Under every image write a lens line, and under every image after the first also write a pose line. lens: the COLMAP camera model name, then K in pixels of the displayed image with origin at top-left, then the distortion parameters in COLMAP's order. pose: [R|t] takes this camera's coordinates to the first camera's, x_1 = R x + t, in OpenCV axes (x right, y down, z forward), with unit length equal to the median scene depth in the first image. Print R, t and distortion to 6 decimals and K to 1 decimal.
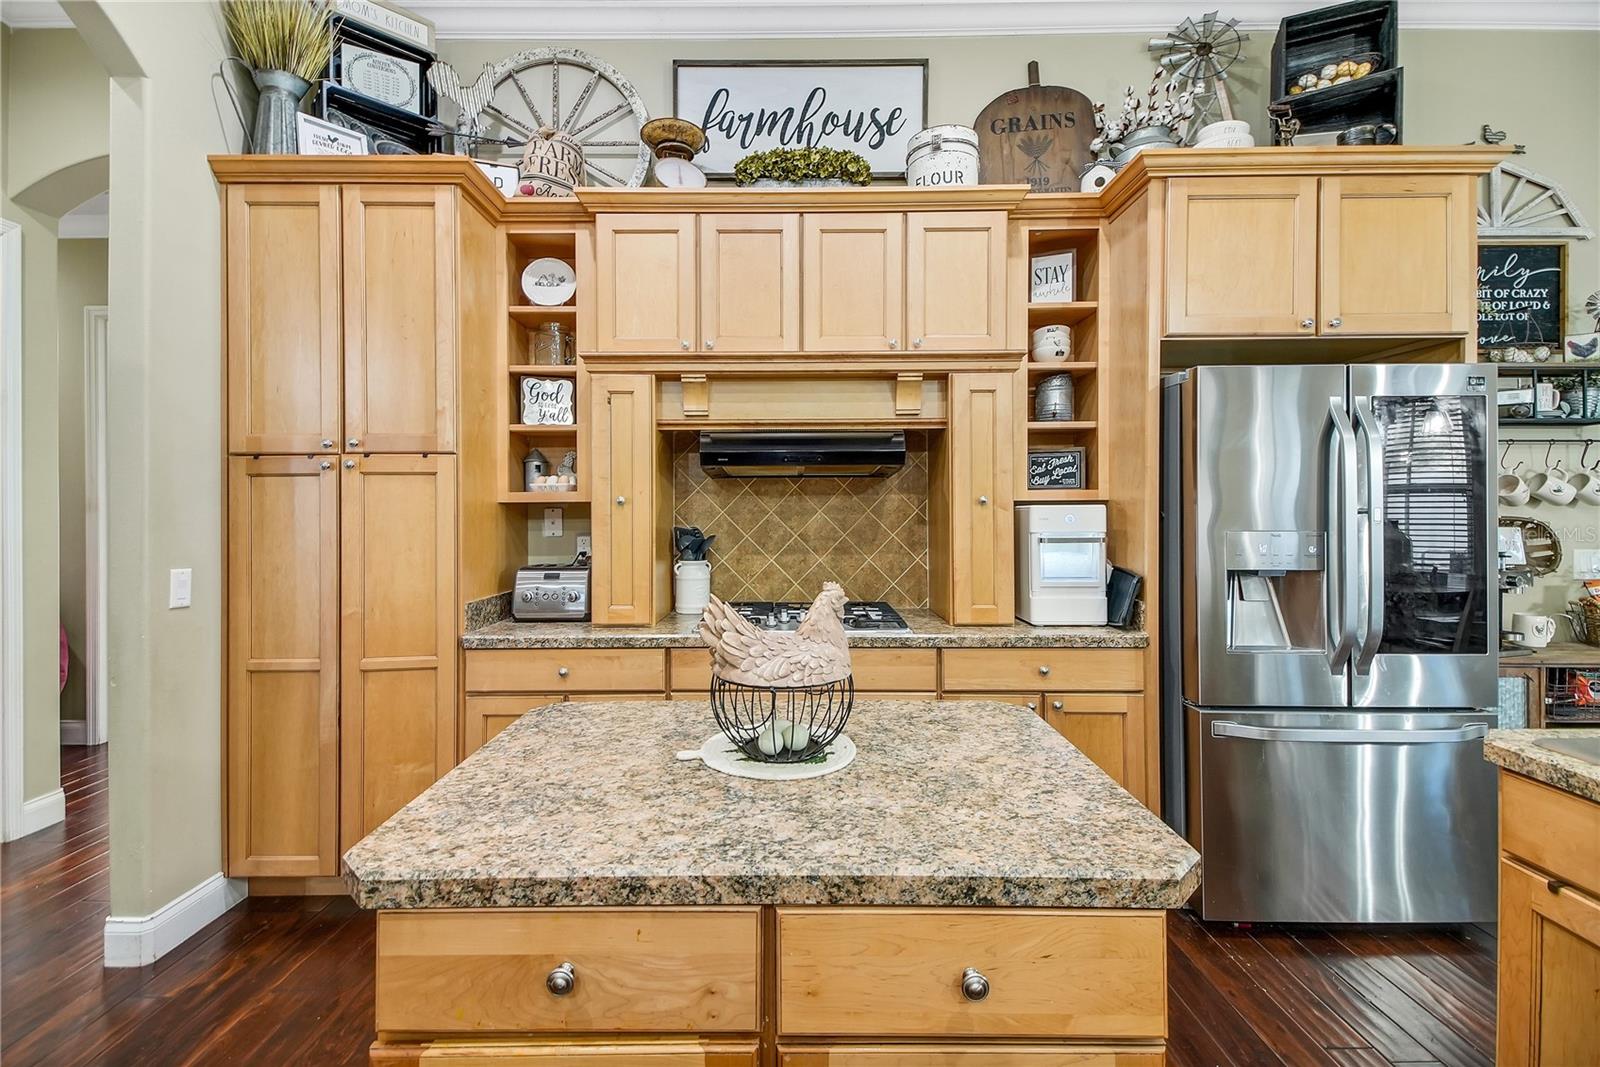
lens RADIAL K [[705.7, 0, 790.6], [0, 705.7, 511.9], [0, 0, 1]] dist [0.041175, -0.017255]
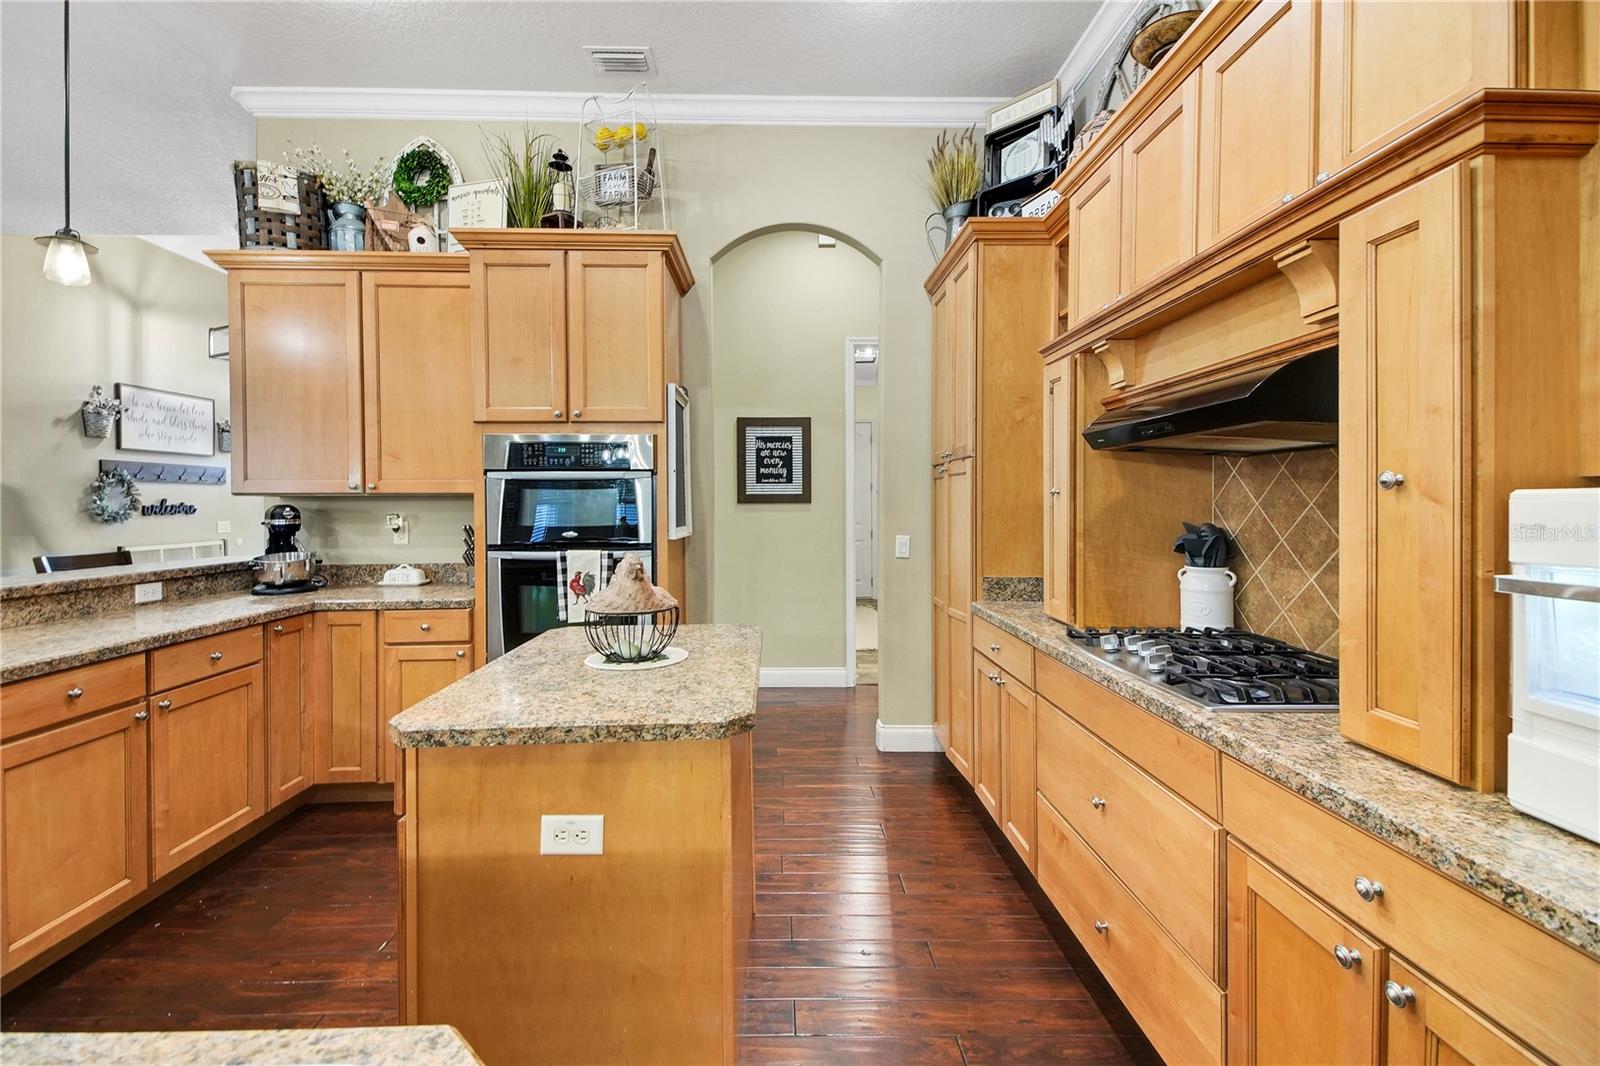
lens RADIAL K [[705.7, 0, 796.6], [0, 705.7, 508.3], [0, 0, 1]] dist [0.041175, -0.017255]
pose [[0.024174, 0.010842, -0.999649, 0.700089], [0.000278, 0.999941, 0.010852, -0.003924], [0.999708, -0.000540, 0.024169, 0.597892]]
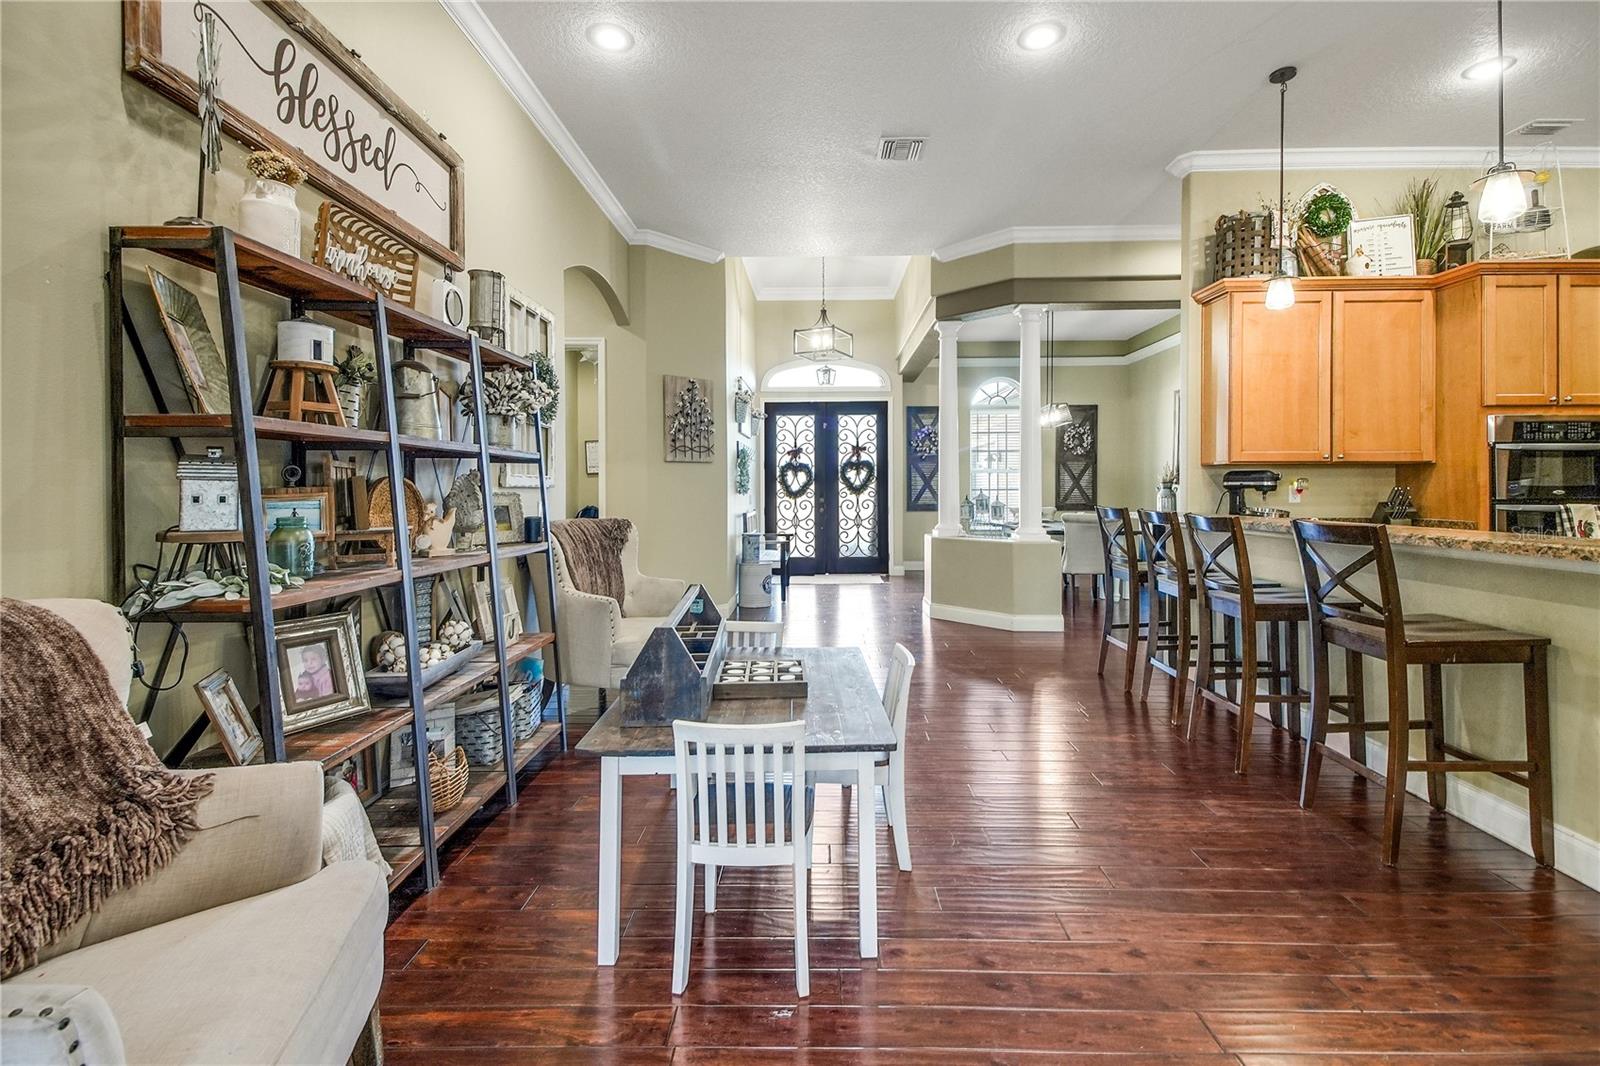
lens RADIAL K [[705.7, 0, 823.1], [0, 705.7, 493.1], [0, 0, 1]] dist [0.041175, -0.017255]
pose [[-0.006856, 0.009936, -0.999927, 1.081696], [-0.001521, 0.999949, 0.009946, 0.041476], [0.999975, 0.001590, -0.006841, -1.319502]]
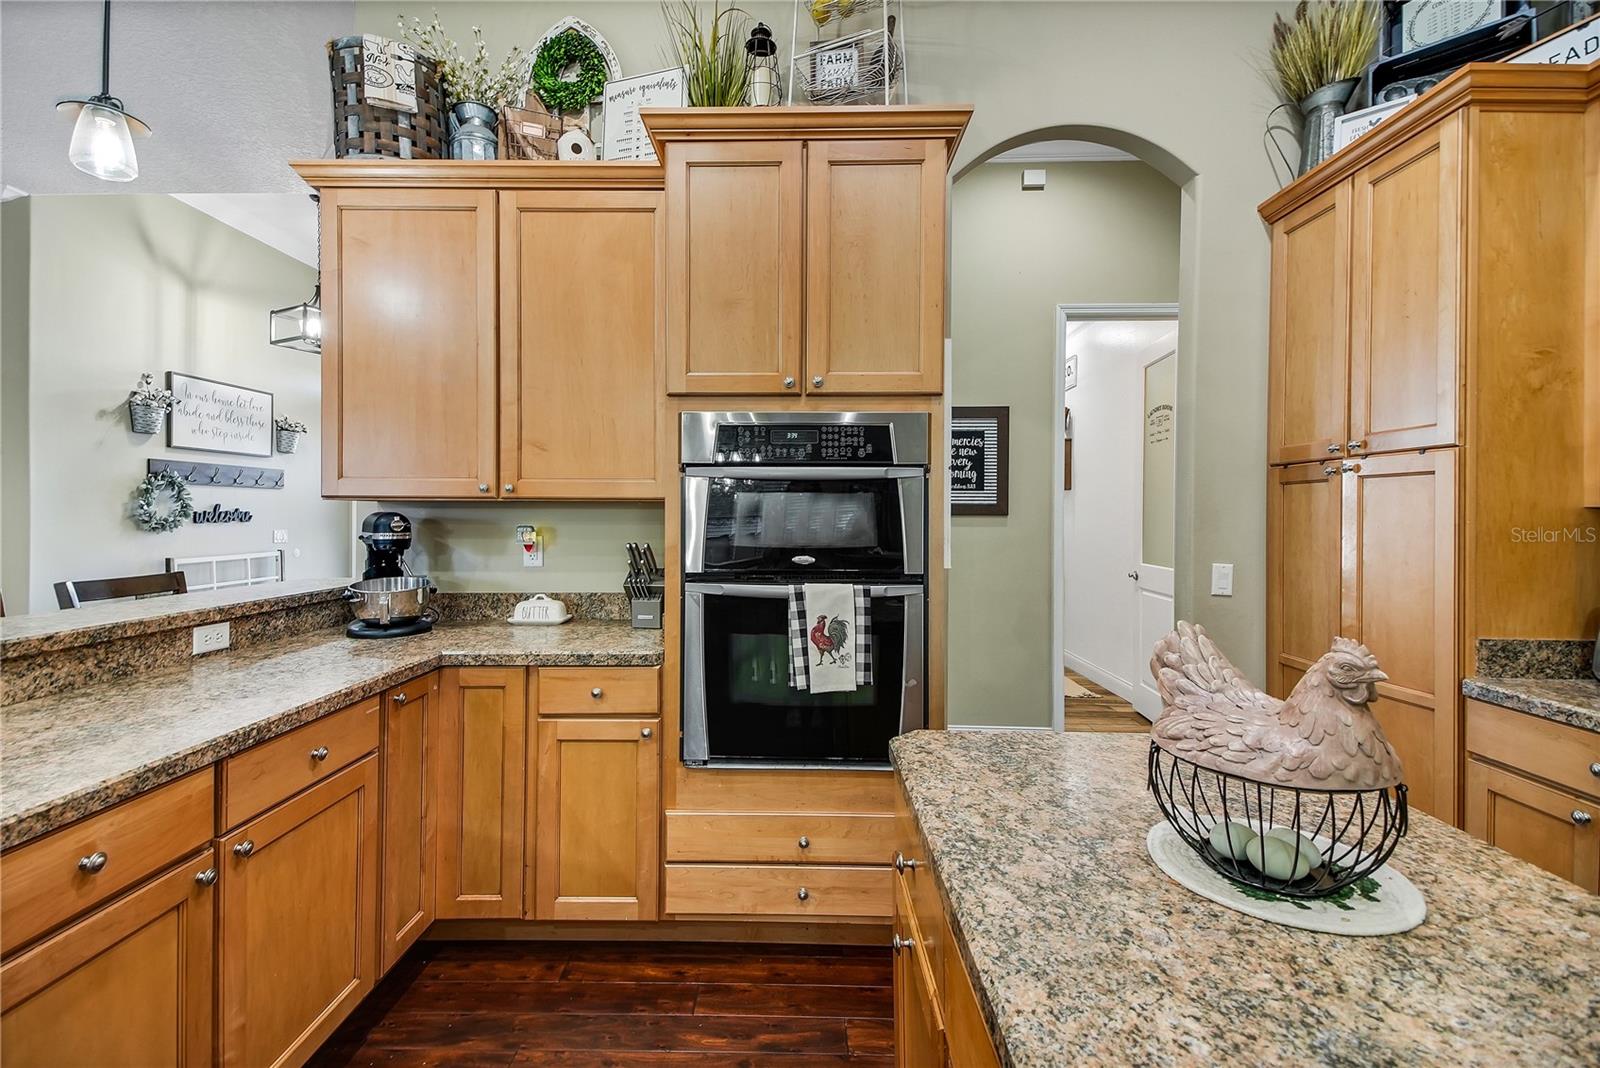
lens RADIAL K [[705.7, 0, 786.5], [0, 705.7, 512.9], [0, 0, 1]] dist [0.041175, -0.017255]
pose [[-0.019291, 0.002144, -0.999812, 0.313998], [-0.008759, 0.999959, 0.002313, -0.002524], [0.999776, 0.008802, -0.019271, 0.246403]]
